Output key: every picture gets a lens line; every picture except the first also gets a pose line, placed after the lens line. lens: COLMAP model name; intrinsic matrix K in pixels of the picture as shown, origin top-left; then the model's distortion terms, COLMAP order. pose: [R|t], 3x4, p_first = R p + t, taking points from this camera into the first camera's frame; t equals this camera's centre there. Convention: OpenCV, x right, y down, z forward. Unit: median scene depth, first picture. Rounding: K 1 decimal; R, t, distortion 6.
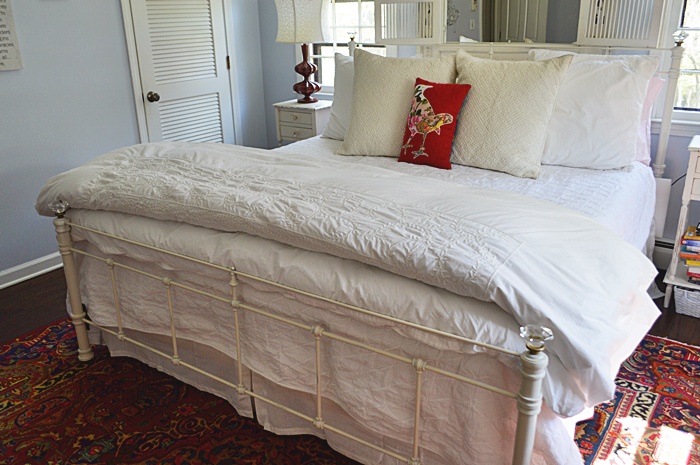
lens RADIAL K [[585.9, 0, 353.9], [0, 585.9, 232.1], [0, 0, 1]] dist [-0.012570, -0.007500]
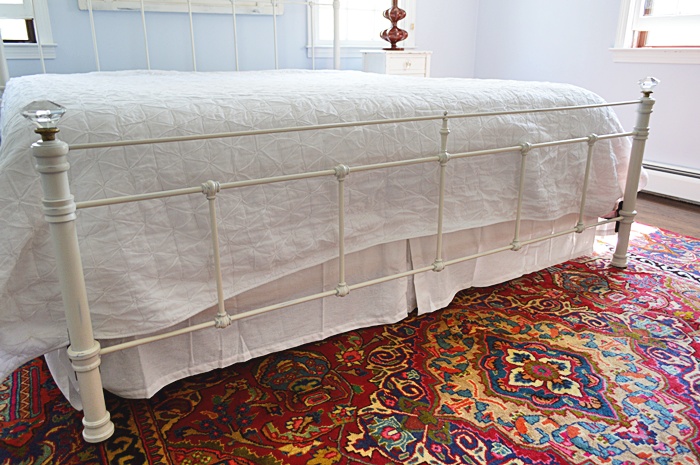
lens RADIAL K [[544.8, 0, 355.1], [0, 544.8, 233.1], [0, 0, 1]] dist [-0.010632, 0.000270]
pose [[0.408894, -0.270426, 0.871594, -0.674236], [0.311012, 0.939203, 0.145497, 0.049369], [-0.857950, 0.211583, 0.468140, 0.517061]]
